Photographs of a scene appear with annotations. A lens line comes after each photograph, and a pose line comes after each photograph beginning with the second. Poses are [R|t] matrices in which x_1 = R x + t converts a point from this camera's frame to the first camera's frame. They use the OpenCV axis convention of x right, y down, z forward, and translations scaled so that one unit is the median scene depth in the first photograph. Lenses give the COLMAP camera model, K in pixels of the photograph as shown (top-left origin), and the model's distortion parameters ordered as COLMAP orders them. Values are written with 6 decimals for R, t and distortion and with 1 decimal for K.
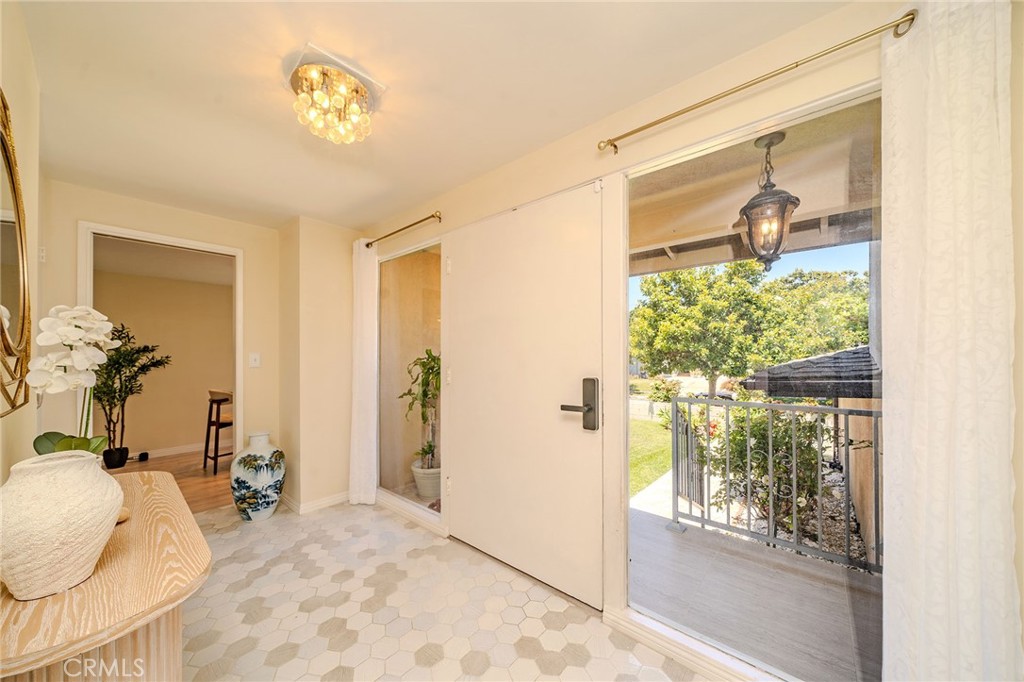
lens RADIAL K [[356.1, 0, 531.7], [0, 356.1, 353.6], [0, 0, 1]] dist [-0.006301, 0.000479]
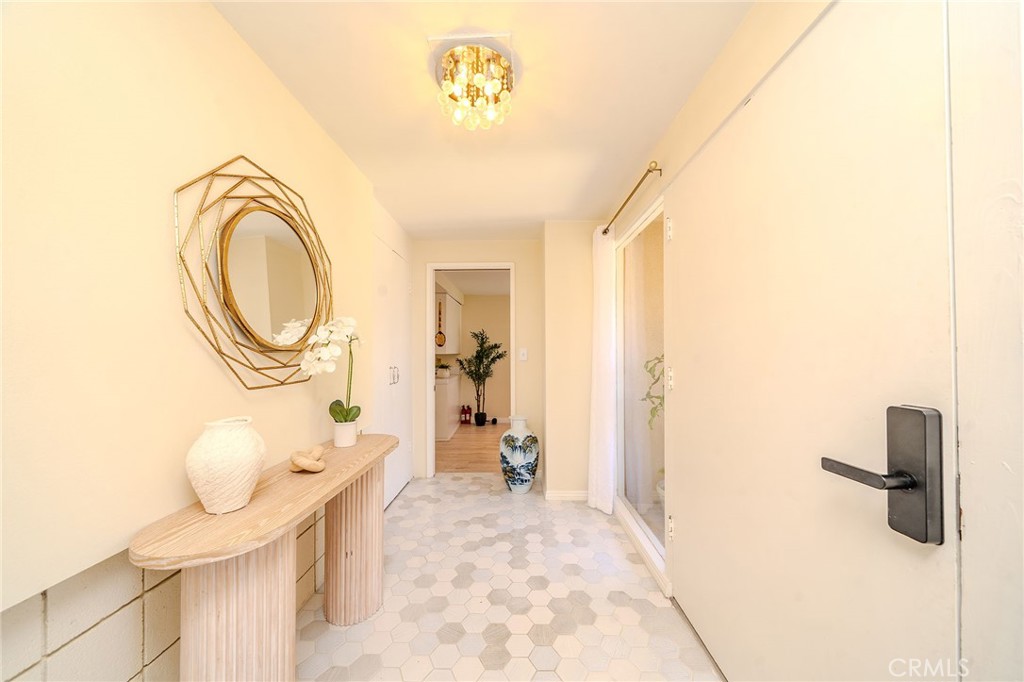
lens RADIAL K [[356.1, 0, 508.4], [0, 356.1, 345.8], [0, 0, 1]] dist [-0.006301, 0.000479]
pose [[0.607071, -0.009808, -0.794587, 0.143658], [0.002672, 0.999943, -0.010302, 0.001439], [0.794643, 0.004131, 0.607062, 0.279832]]
